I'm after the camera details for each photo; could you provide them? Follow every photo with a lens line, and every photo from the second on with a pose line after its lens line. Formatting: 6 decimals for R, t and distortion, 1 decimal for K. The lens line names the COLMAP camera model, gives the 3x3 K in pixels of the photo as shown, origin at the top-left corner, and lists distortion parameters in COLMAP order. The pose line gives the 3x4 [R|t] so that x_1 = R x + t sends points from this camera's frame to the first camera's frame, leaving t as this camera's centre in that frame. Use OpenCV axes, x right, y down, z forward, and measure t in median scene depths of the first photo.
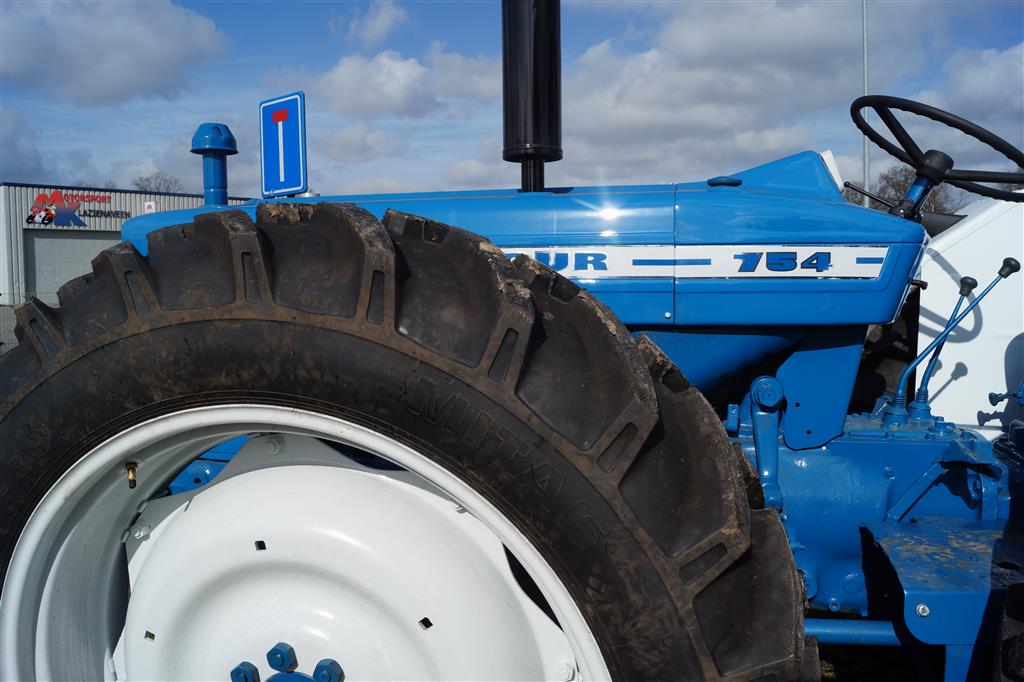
lens RADIAL K [[783.3, 0, 512.0], [0, 783.3, 341.0], [0, 0, 1]] dist [-0.089965, 0.009512]
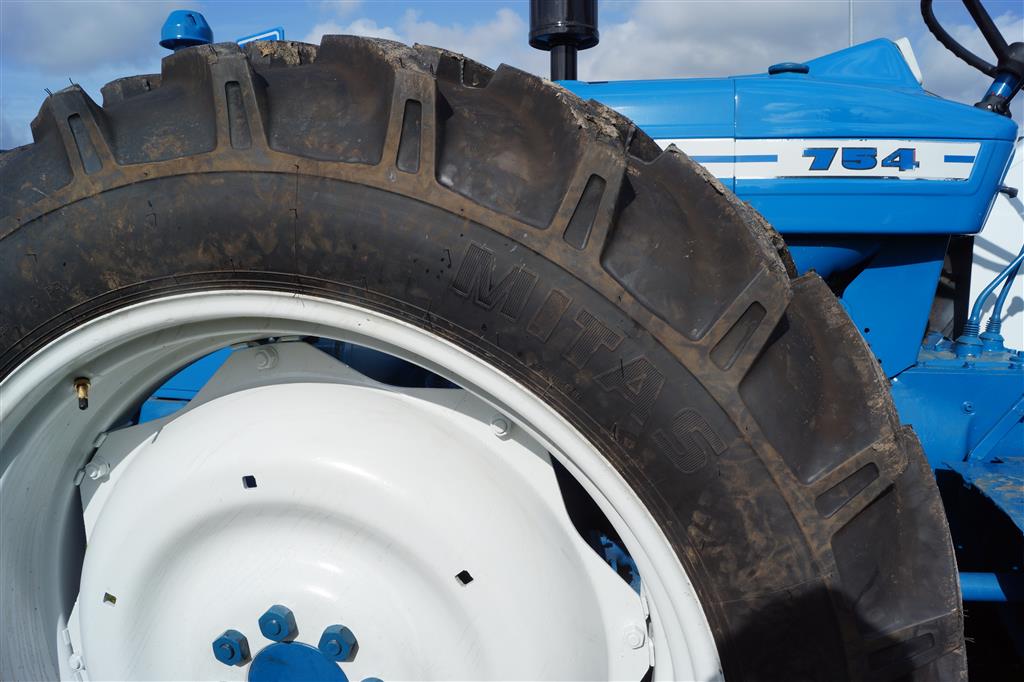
lens RADIAL K [[783.3, 0, 512.0], [0, 783.3, 341.0], [0, 0, 1]] dist [-0.089965, 0.009512]
pose [[0.999589, 0.000081, 0.028670, -0.094962], [-0.001169, 0.999279, 0.037961, 0.106139], [-0.028646, -0.037979, 0.998868, 0.247233]]
